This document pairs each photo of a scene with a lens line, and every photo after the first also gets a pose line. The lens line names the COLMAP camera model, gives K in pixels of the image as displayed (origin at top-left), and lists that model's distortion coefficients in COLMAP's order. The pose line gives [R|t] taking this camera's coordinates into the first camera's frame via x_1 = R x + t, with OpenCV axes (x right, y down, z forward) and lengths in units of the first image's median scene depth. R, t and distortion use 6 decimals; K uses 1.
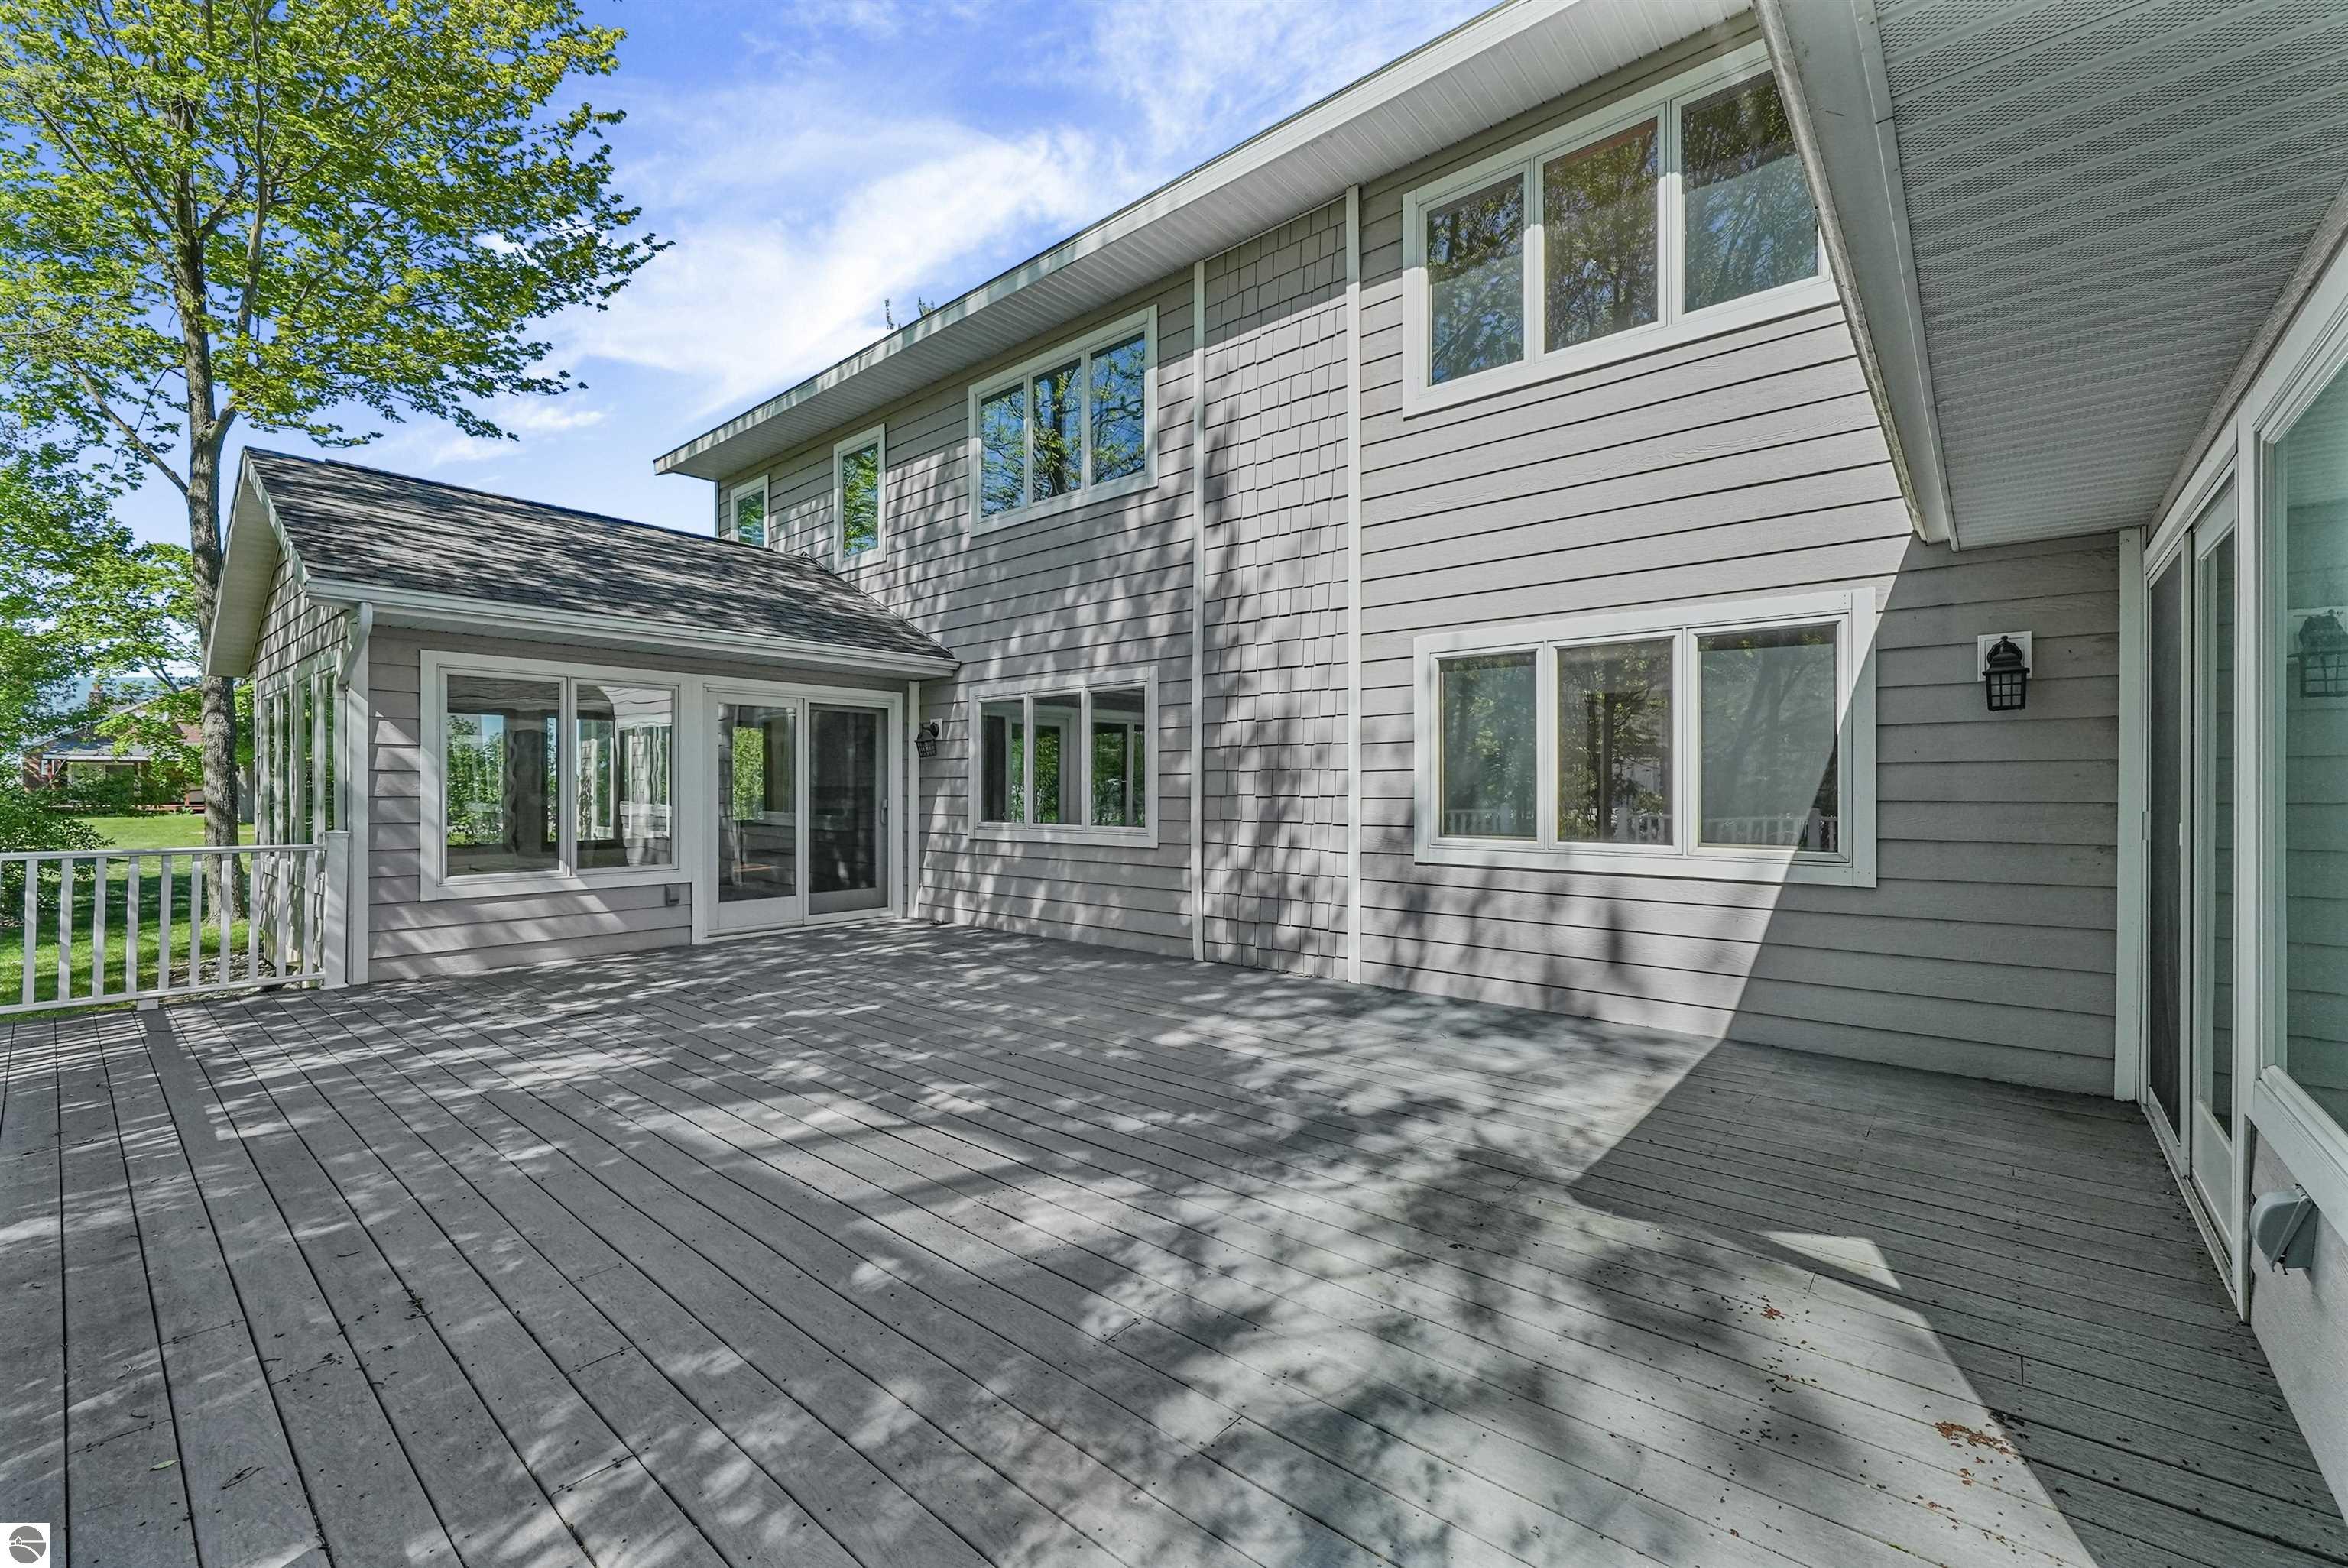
lens RADIAL K [[967.6, 0, 1176.2], [0, 967.6, 788.0], [0, 0, 1]] dist [0.001766, 0.000219]
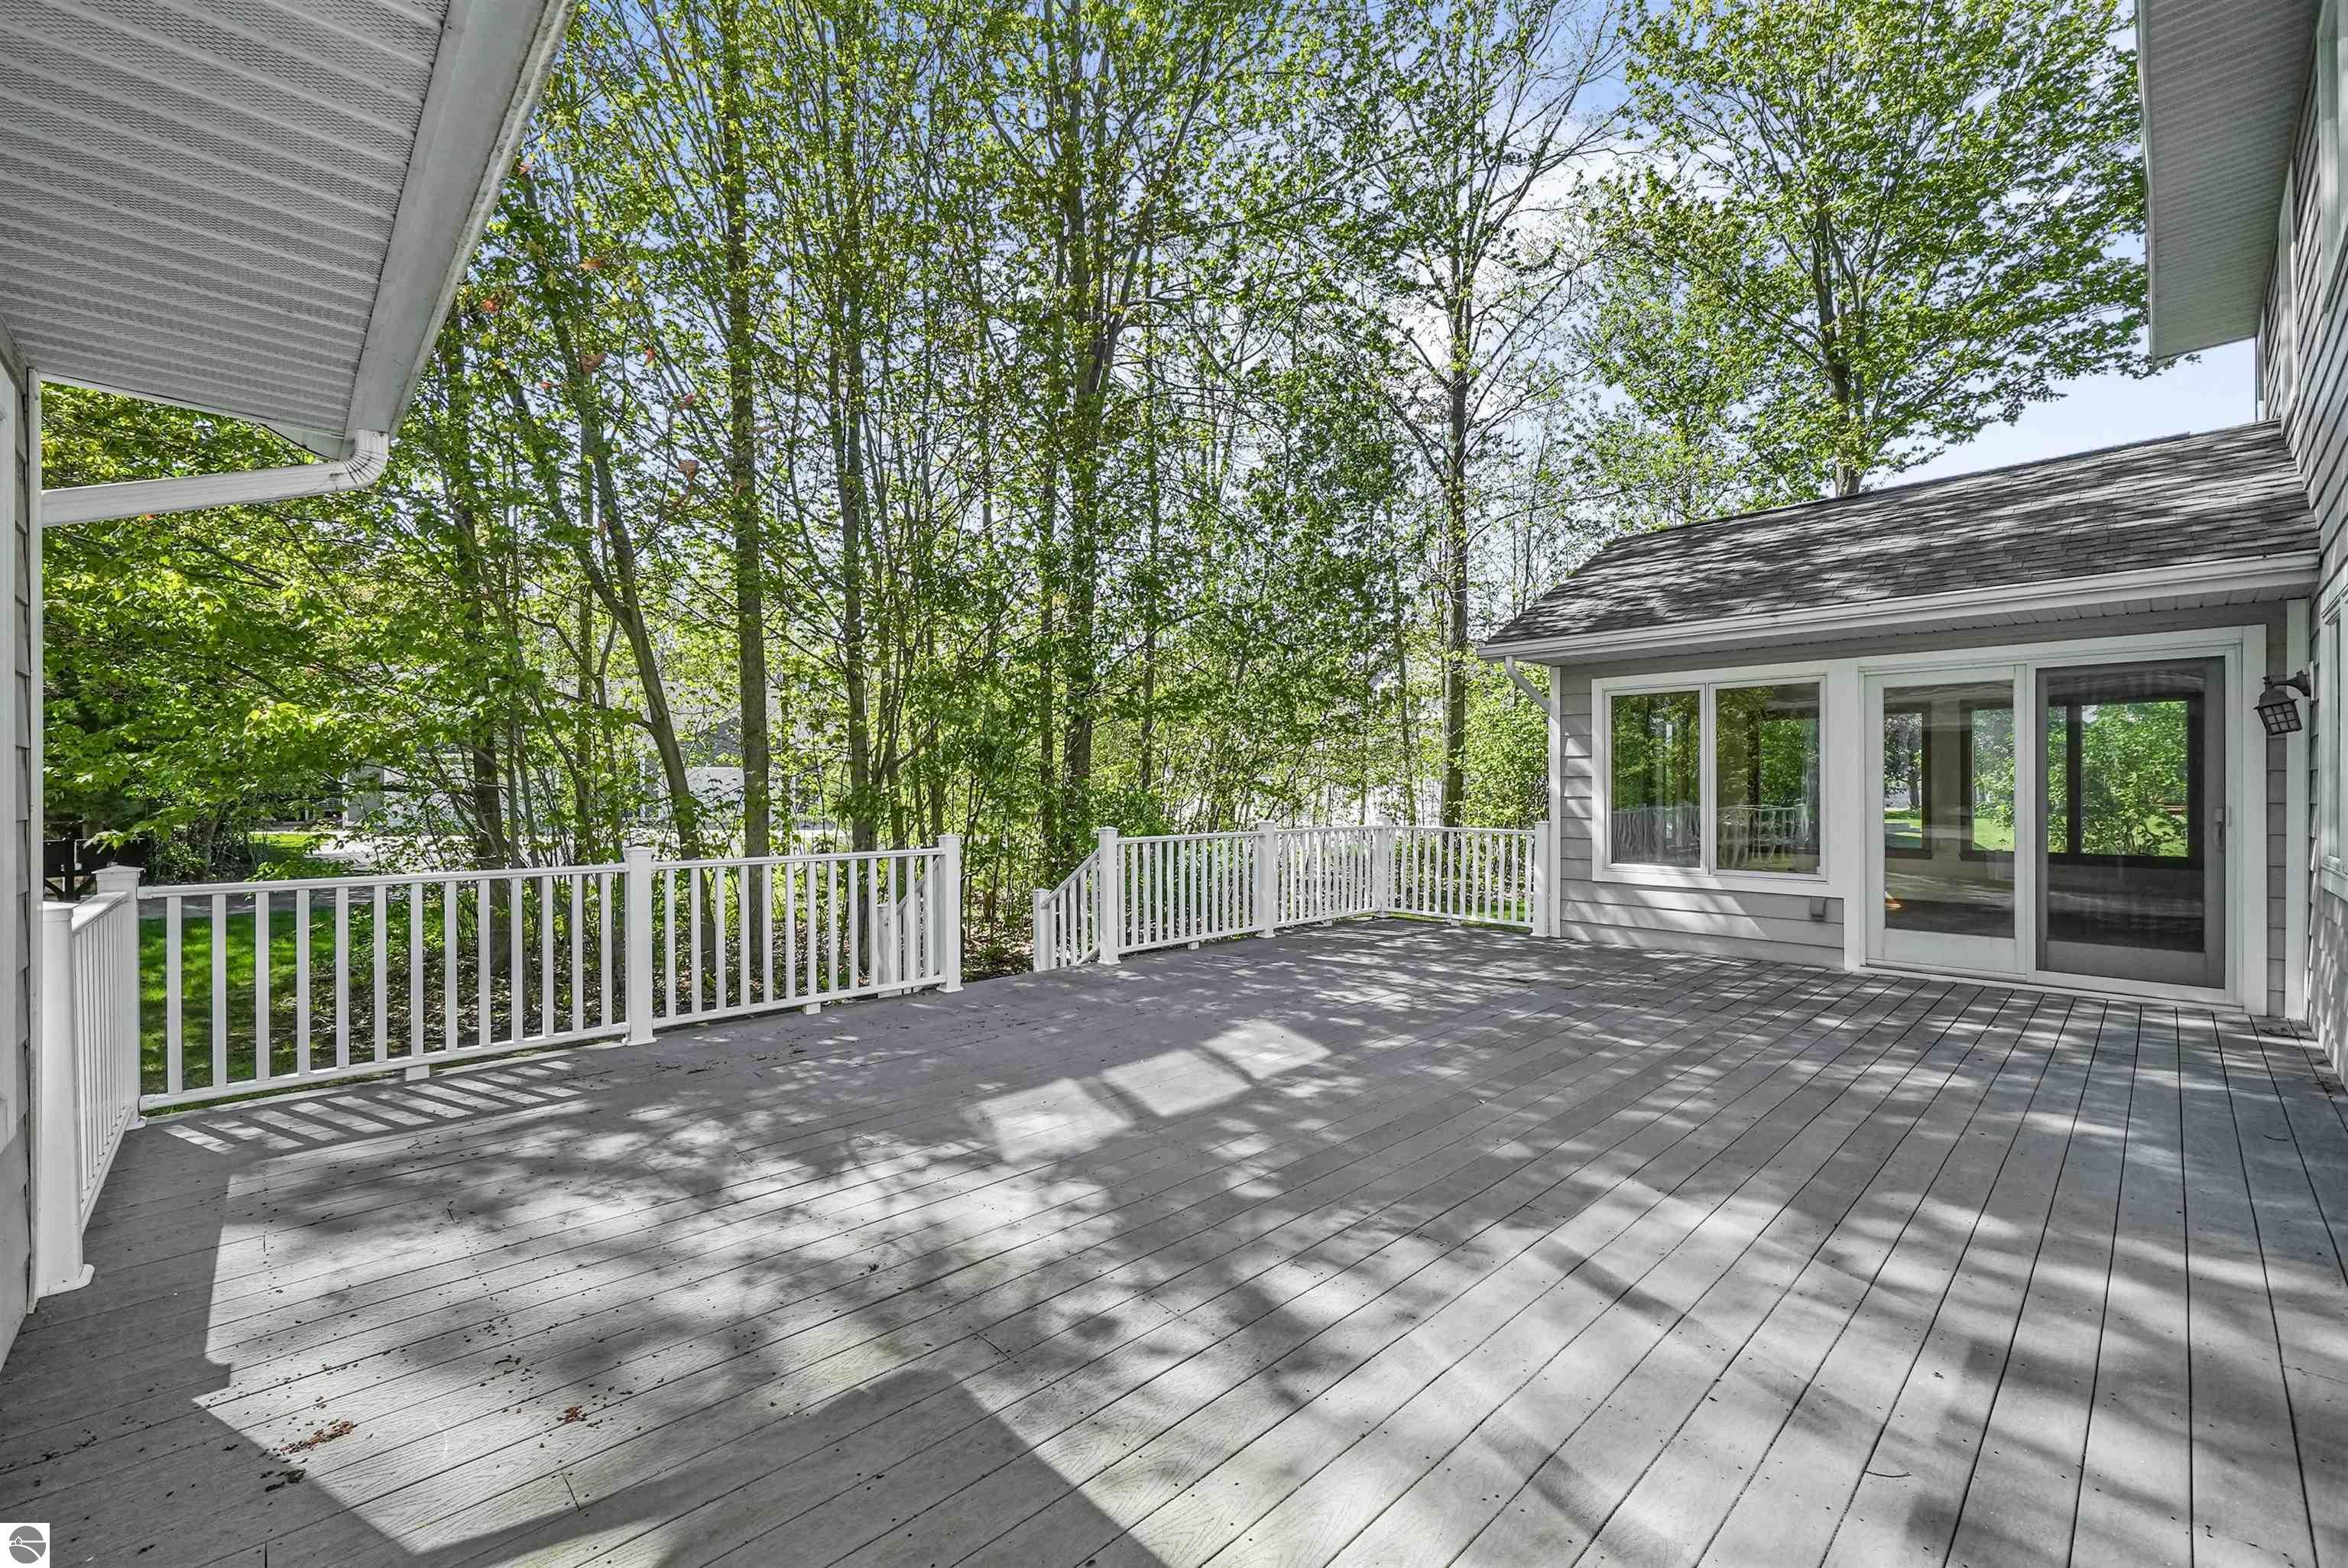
lens RADIAL K [[967.6, 0, 1176.2], [0, 967.6, 788.0], [0, 0, 1]] dist [0.001766, 0.000219]
pose [[-0.103636, -0.000135, -0.994615, 0.823324], [-0.001414, 0.999999, 0.000012, -0.002680], [0.994614, 0.001408, -0.103636, 0.945950]]
